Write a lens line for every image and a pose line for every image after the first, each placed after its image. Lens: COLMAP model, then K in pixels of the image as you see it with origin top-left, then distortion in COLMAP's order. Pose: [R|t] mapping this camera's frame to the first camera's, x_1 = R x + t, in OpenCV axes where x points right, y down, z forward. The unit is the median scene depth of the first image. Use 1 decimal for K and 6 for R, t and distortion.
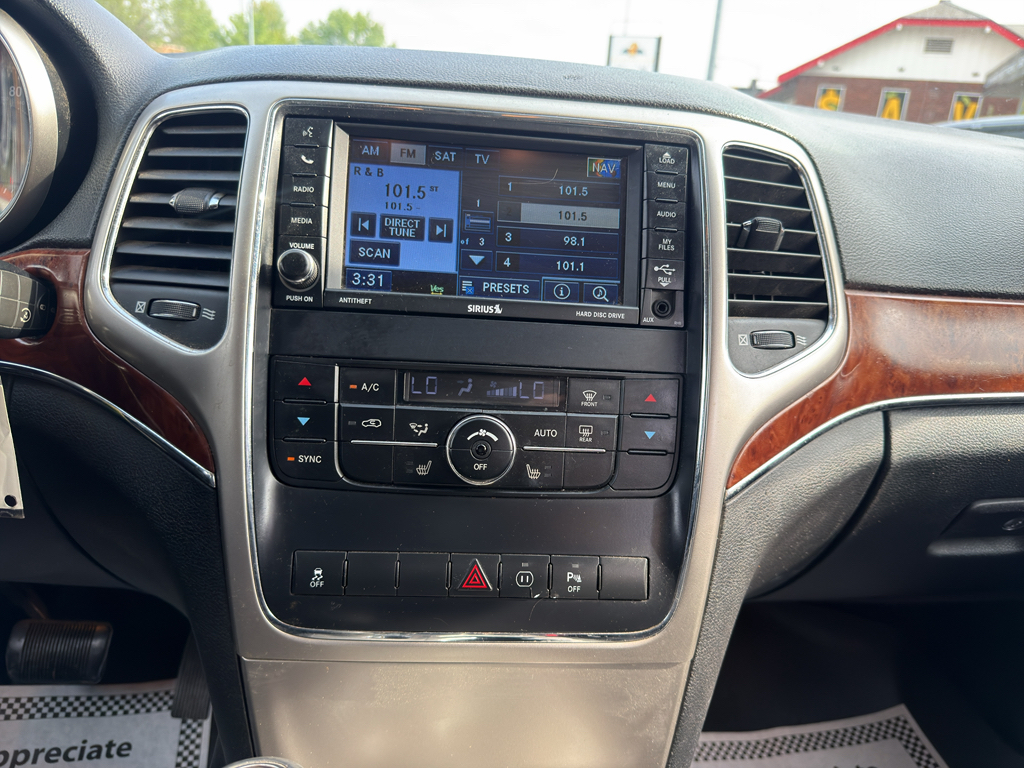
lens RADIAL K [[744.9, 0, 525.3], [0, 744.9, 379.7], [0, 0, 1]] dist [0.002259, -0.014120]
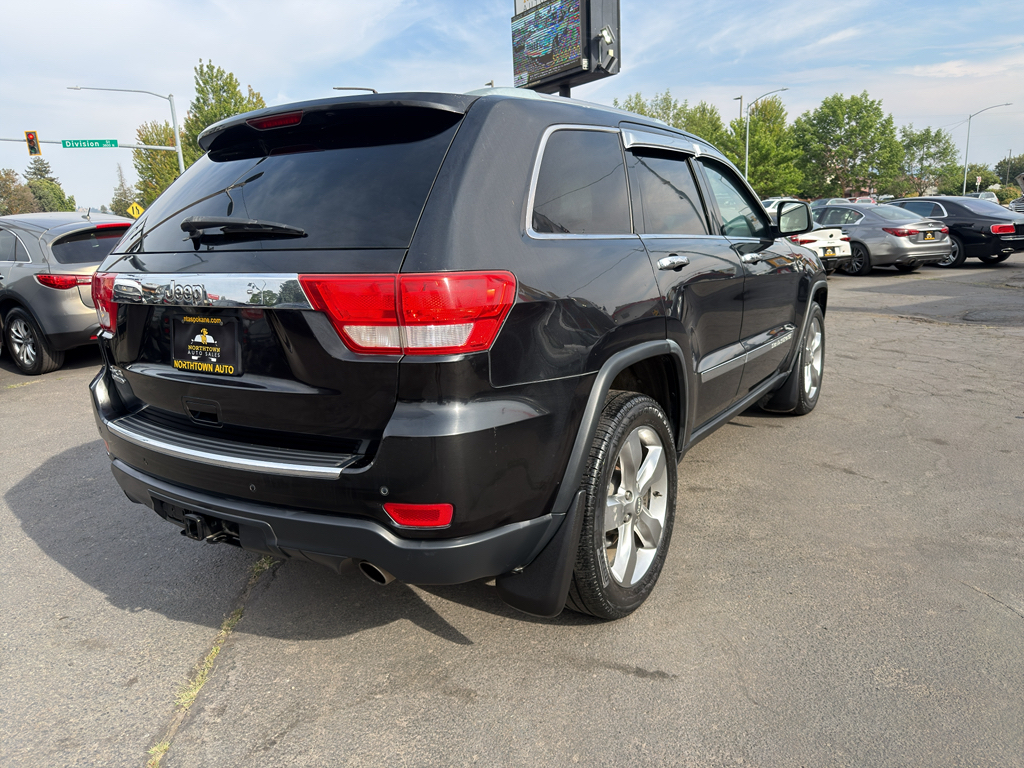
lens RADIAL K [[722.3, 0, 498.4], [0, 722.3, 379.0], [0, 0, 1]] dist [0.030449, -0.040626]
pose [[0.778353, 0.030069, -0.627106, 4.526868], [-0.092974, 0.993360, -0.067767, 2.279663], [0.620904, 0.111051, 0.775981, -7.429768]]
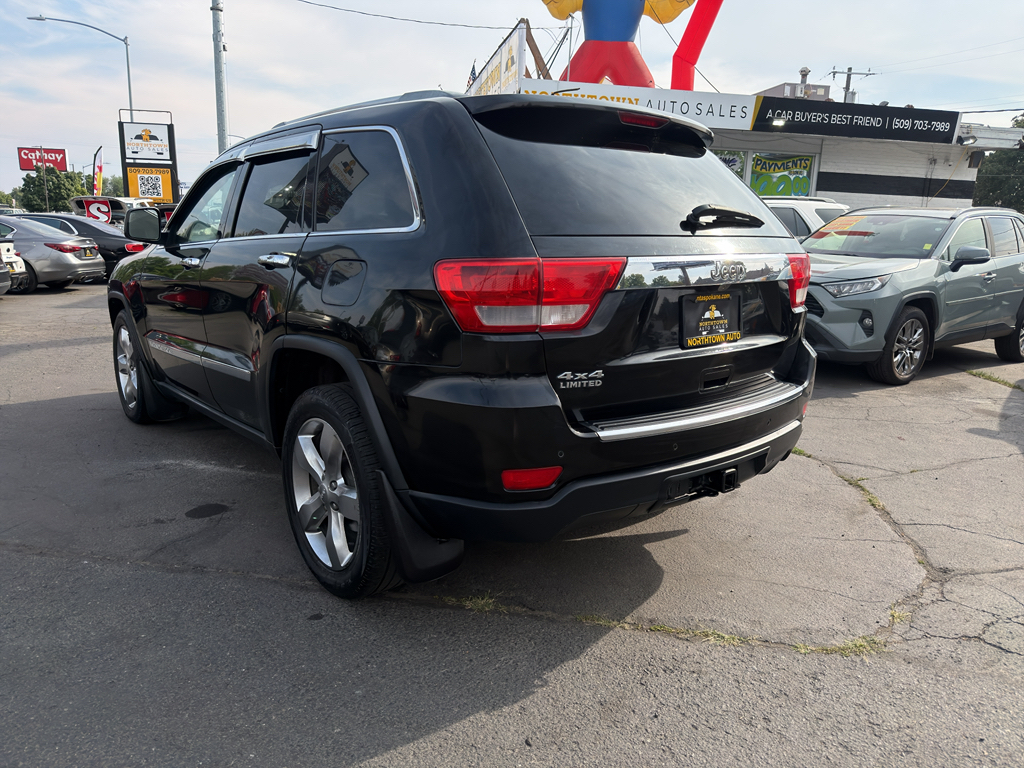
lens RADIAL K [[722.3, 0, 522.7], [0, 722.3, 383.0], [0, 0, 1]] dist [0.030449, -0.040626]
pose [[0.815235, -0.171806, 0.553059, -3.275199], [0.209834, 0.977721, -0.005579, 2.125608], [-0.539779, 0.120599, 0.833123, -8.494501]]
